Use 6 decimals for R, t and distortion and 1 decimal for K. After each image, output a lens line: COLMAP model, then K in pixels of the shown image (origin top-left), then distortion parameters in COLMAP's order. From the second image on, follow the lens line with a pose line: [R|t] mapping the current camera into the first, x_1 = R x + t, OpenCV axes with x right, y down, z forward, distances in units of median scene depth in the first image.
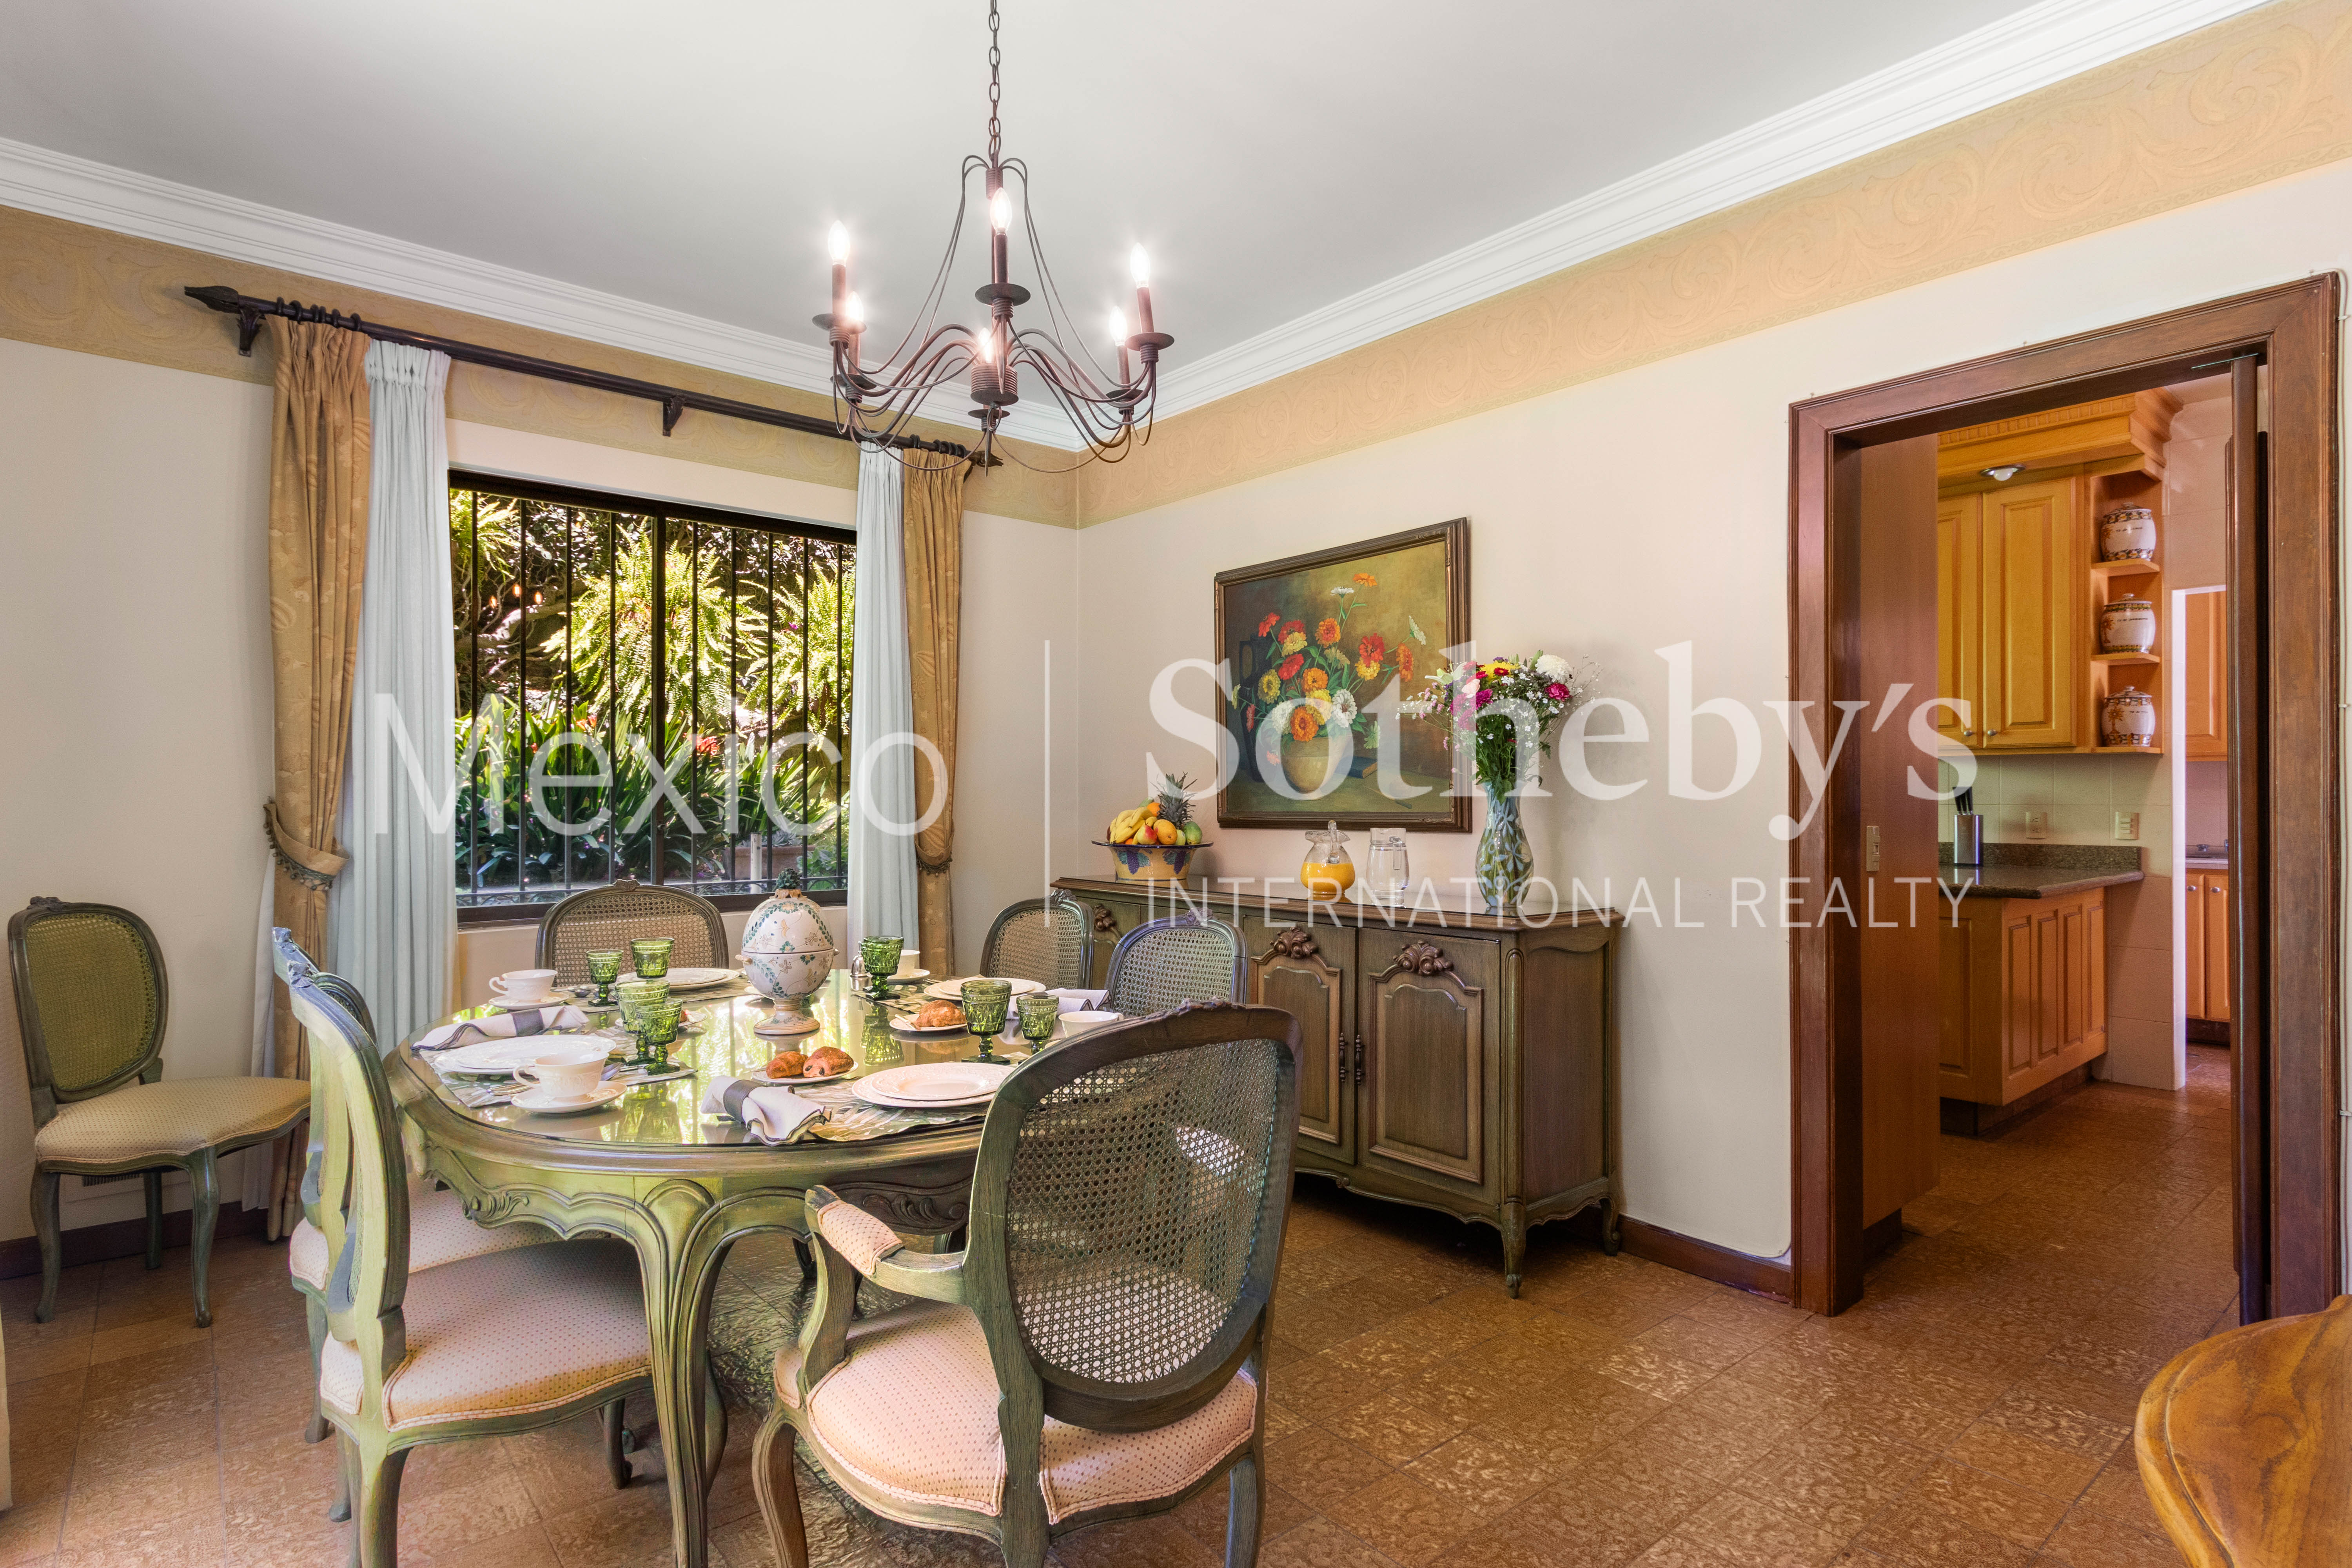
lens RADIAL K [[1188.7, 0, 1171.3], [0, 1188.7, 786.5], [0, 0, 1]] dist [0.000401, 0.000239]
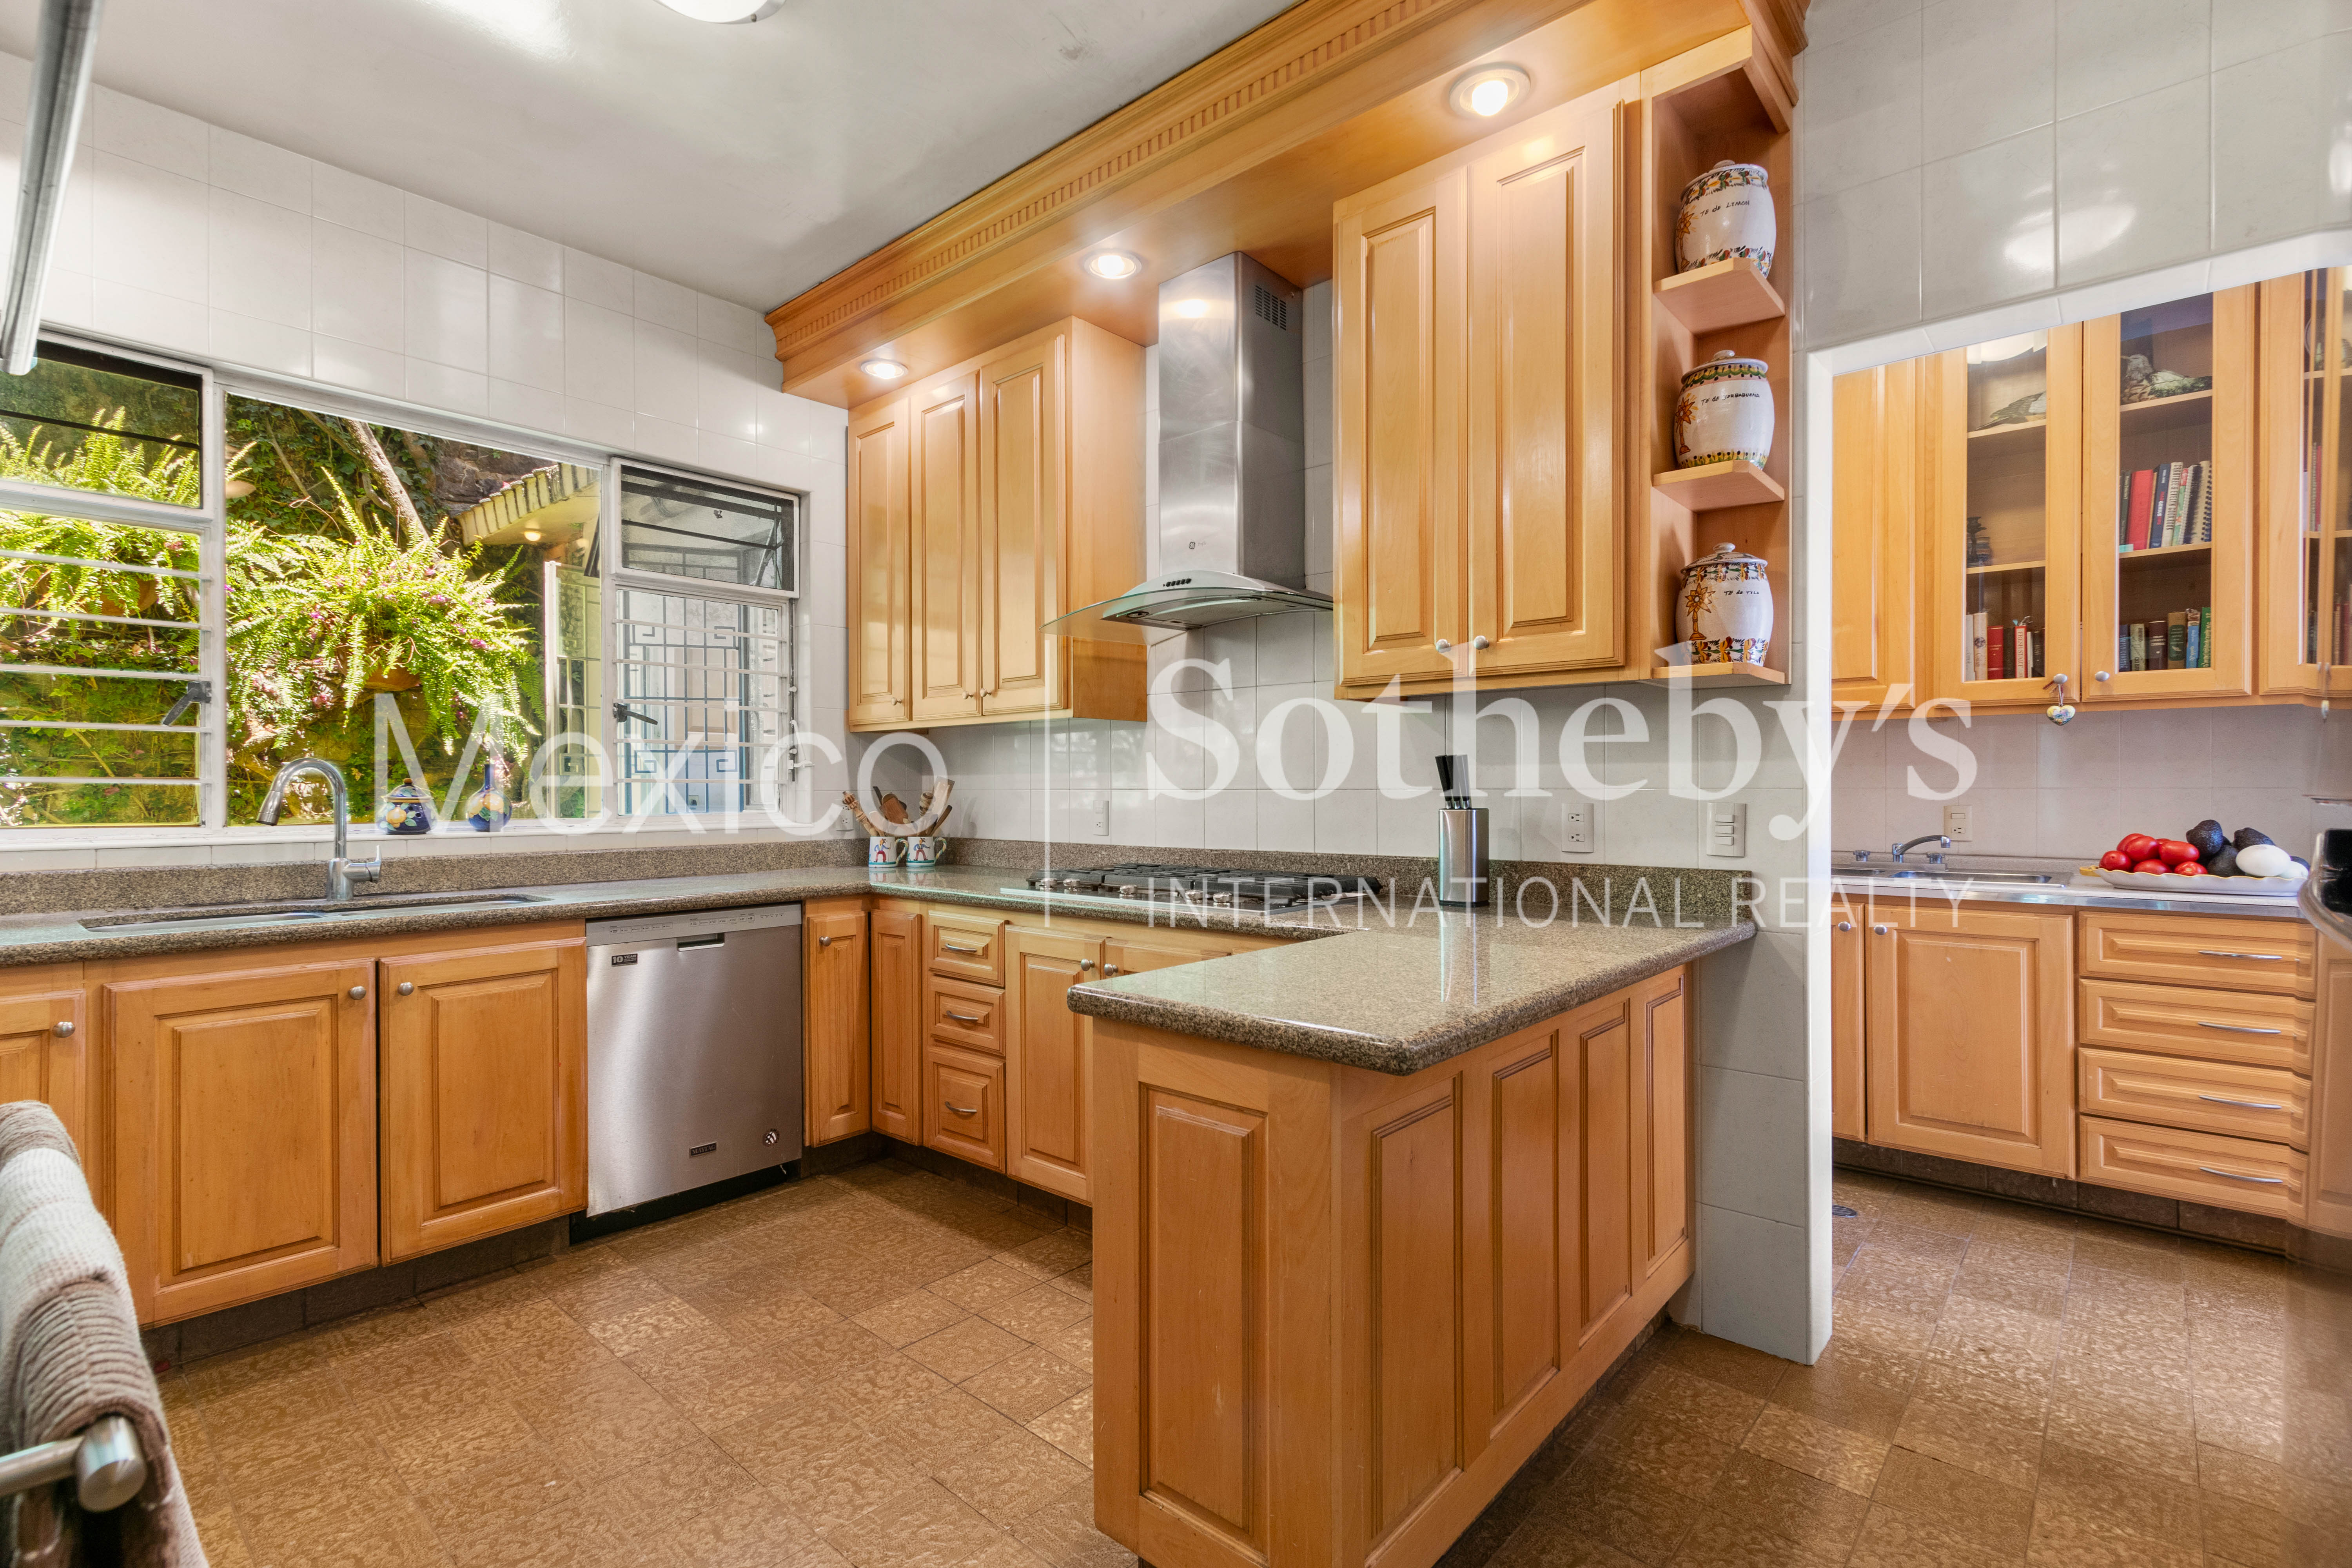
lens RADIAL K [[1088.3, 0, 1182.9], [0, 1088.3, 790.8], [0, 0, 1]] dist [0.014041, -0.000019]
pose [[0.987608, -0.004271, 0.156886, 0.511324], [0.002874, 0.999954, 0.009125, 0.011537], [-0.156918, -0.008561, 0.987575, 0.588164]]
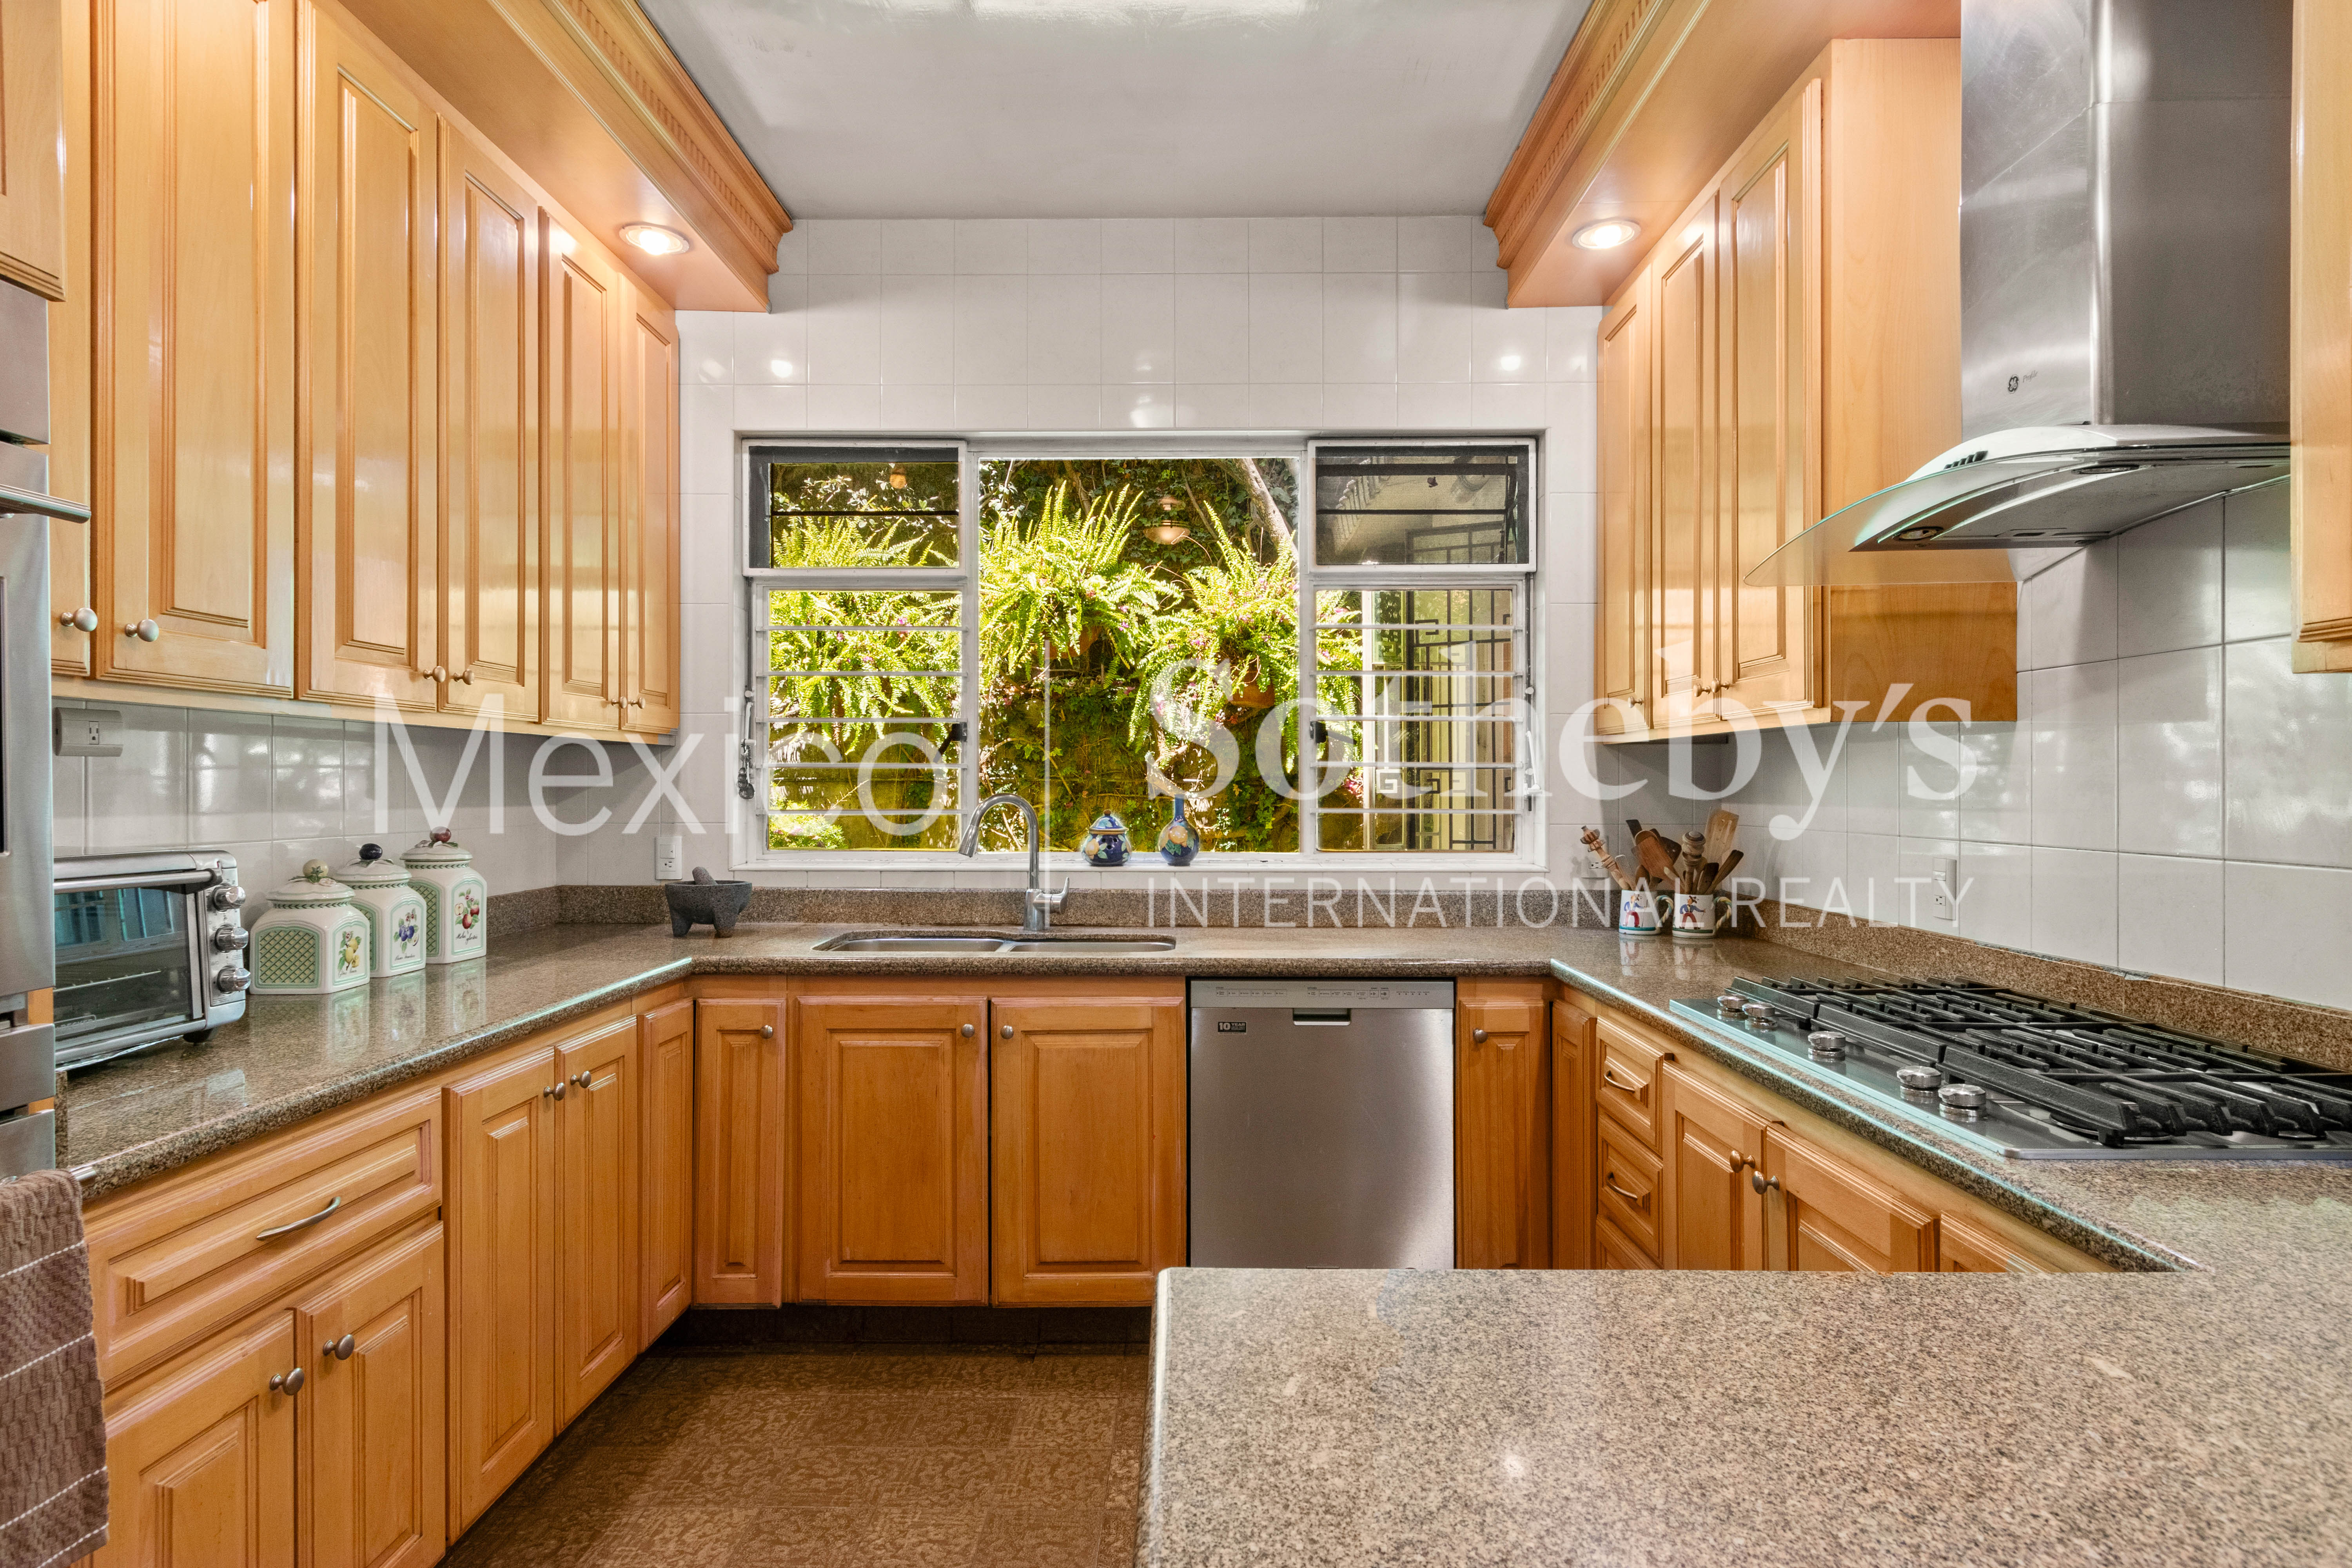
lens RADIAL K [[1250.6, 0, 1179.1], [0, 1250.6, 788.6], [0, 0, 1]] dist [0.004058, -0.000206]
pose [[0.765469, 0.001201, -0.643472, 0.974847], [0.004454, 0.999964, 0.007165, -0.048622], [0.643458, -0.008351, 0.765436, 1.121086]]
